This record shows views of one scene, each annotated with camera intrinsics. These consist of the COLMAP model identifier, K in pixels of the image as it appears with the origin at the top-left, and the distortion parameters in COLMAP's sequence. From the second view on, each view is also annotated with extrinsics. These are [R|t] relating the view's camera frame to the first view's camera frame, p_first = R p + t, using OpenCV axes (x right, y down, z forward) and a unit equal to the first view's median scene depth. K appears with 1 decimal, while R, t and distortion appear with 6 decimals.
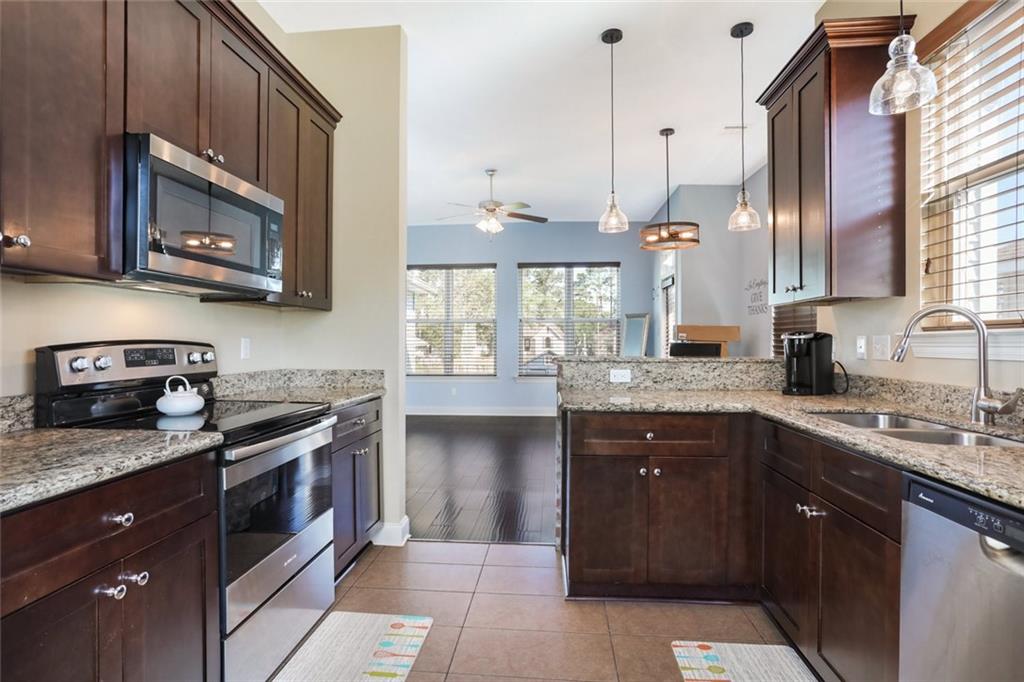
lens RADIAL K [[522.9, 0, 510.2], [0, 522.9, 344.6], [0, 0, 1]] dist [-0.045289, 0.025528]
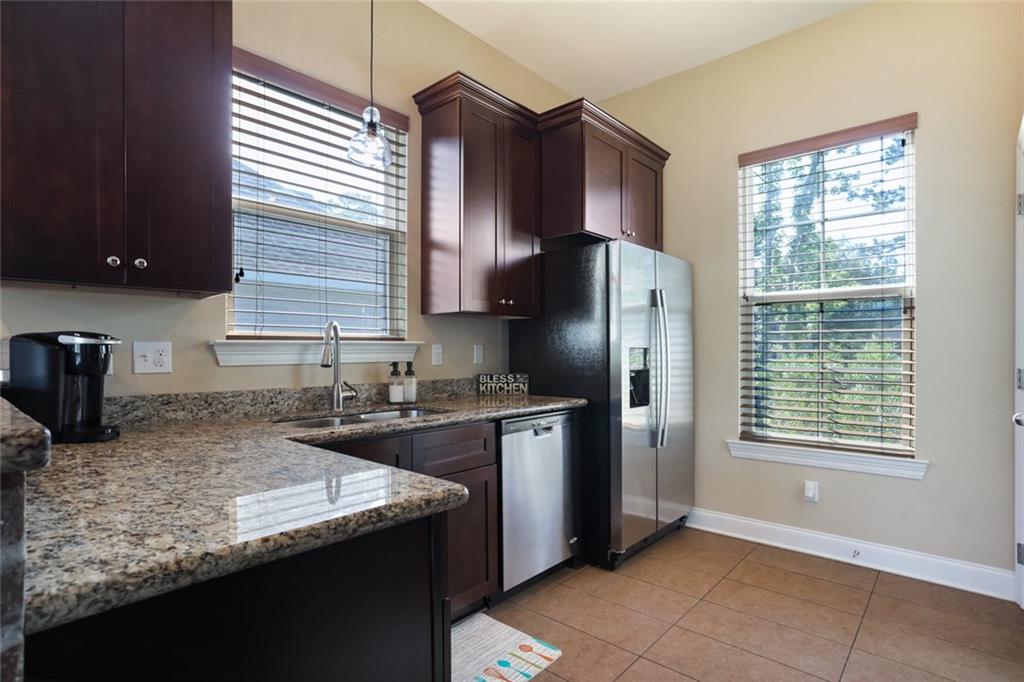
lens RADIAL K [[522.9, 0, 510.2], [0, 522.9, 344.6], [0, 0, 1]] dist [-0.045289, 0.025528]
pose [[-0.805002, 0.008963, 0.593204, -0.222384], [0.005078, 0.999953, -0.008217, -0.005729], [-0.593250, -0.003602, -0.805010, 1.455946]]
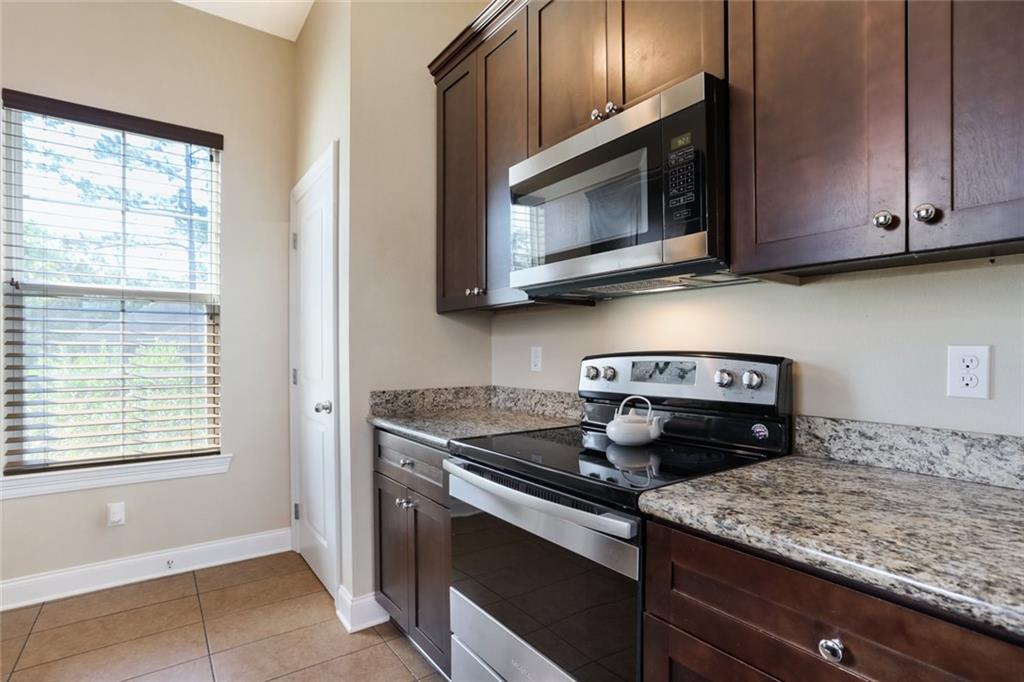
lens RADIAL K [[522.9, 0, 510.2], [0, 522.9, 344.6], [0, 0, 1]] dist [-0.045289, 0.025528]
pose [[-0.747138, -0.006673, -0.664635, 0.037056], [-0.002338, 0.999970, -0.007412, -0.012637], [0.664665, -0.003983, -0.747131, 1.392390]]
